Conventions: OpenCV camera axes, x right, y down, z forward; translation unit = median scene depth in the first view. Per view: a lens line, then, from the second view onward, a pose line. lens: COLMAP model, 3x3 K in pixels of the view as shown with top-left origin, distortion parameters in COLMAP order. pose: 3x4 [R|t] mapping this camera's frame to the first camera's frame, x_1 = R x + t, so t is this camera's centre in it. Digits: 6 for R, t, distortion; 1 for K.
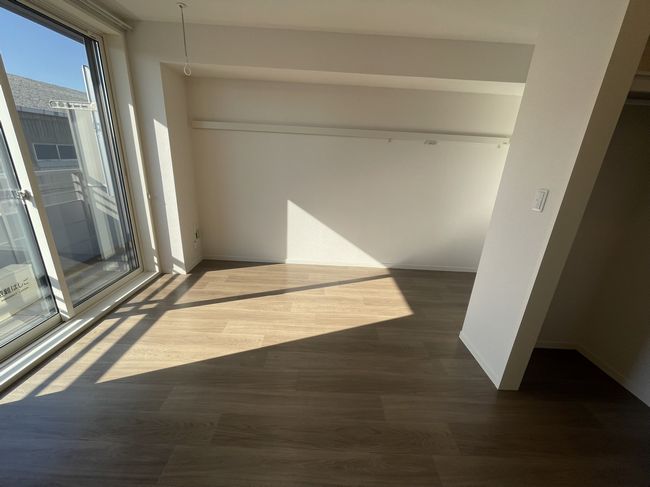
lens RADIAL K [[266.7, 0, 323.9], [0, 266.7, 247.7], [0, 0, 1]] dist [0.009968, 0.000460]
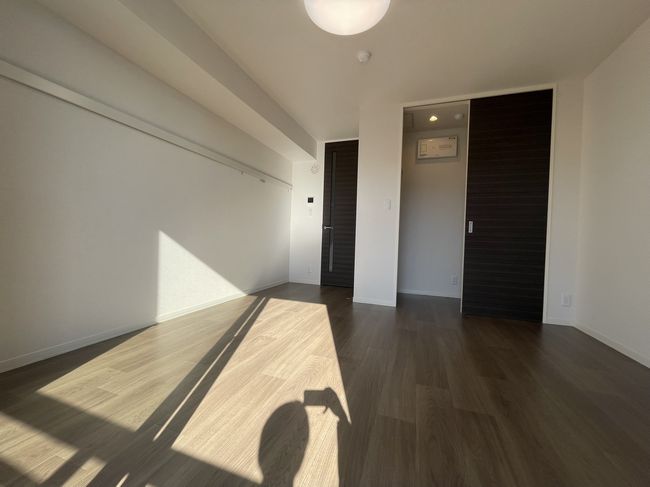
lens RADIAL K [[266.7, 0, 323.4], [0, 266.7, 241.9], [0, 0, 1]] dist [0.009968, 0.000460]
pose [[0.361465, -0.073576, 0.929478, -0.713328], [0.298845, 0.953431, -0.040746, 0.019001], [-0.883196, 0.292498, 0.366620, 0.389589]]
